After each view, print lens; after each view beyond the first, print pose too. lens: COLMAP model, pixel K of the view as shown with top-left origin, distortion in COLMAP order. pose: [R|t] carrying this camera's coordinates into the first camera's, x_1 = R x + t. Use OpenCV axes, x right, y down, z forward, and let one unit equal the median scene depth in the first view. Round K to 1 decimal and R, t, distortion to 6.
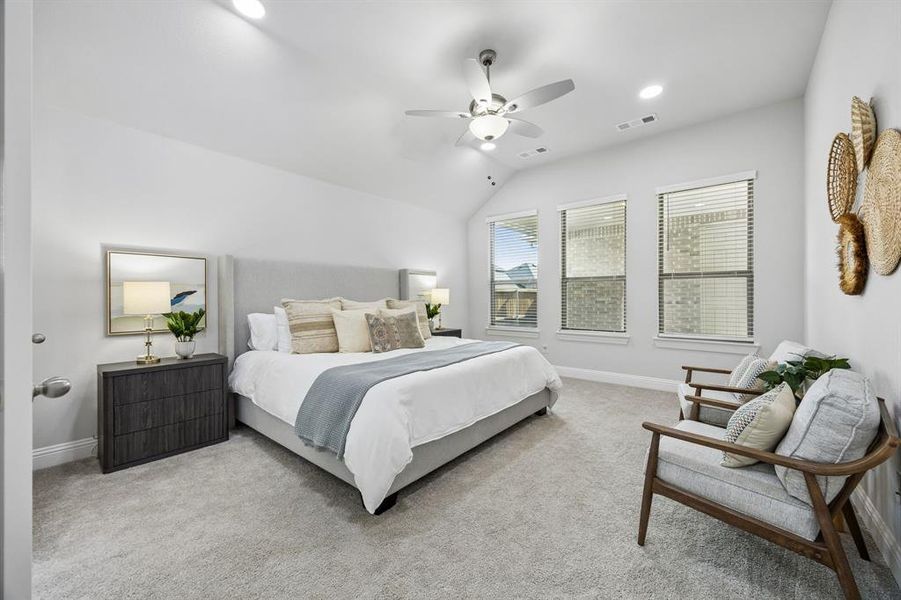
lens RADIAL K [[347.0, 0, 458.6], [0, 347.0, 296.2], [0, 0, 1]] dist [0.000503, -0.000635]
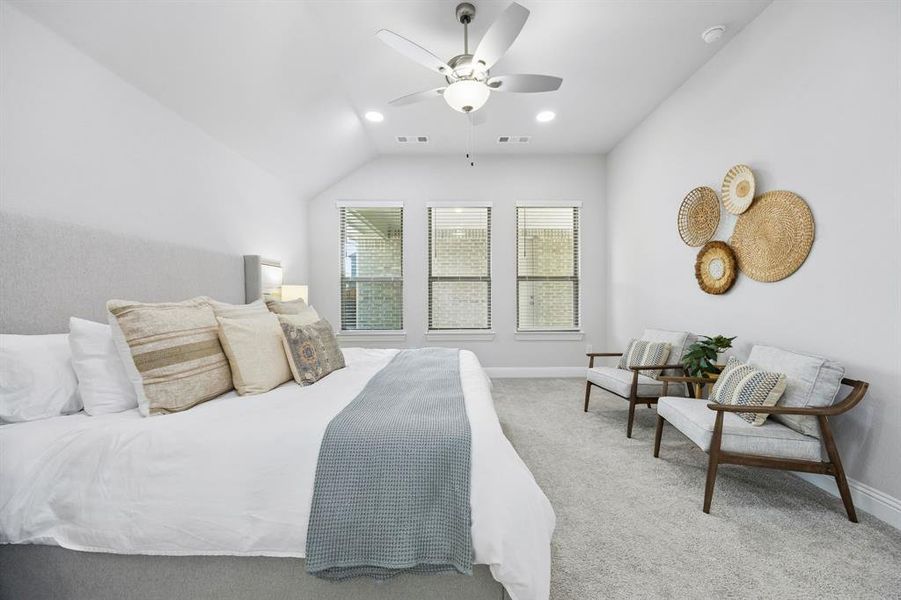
lens RADIAL K [[347.0, 0, 446.7], [0, 347.0, 295.5], [0, 0, 1]] dist [0.000503, -0.000635]
pose [[0.771541, 0.001794, 0.636177, -0.383481], [0.000066, 0.999996, -0.002900, 0.002879], [-0.636180, 0.002279, 0.771538, 0.297722]]
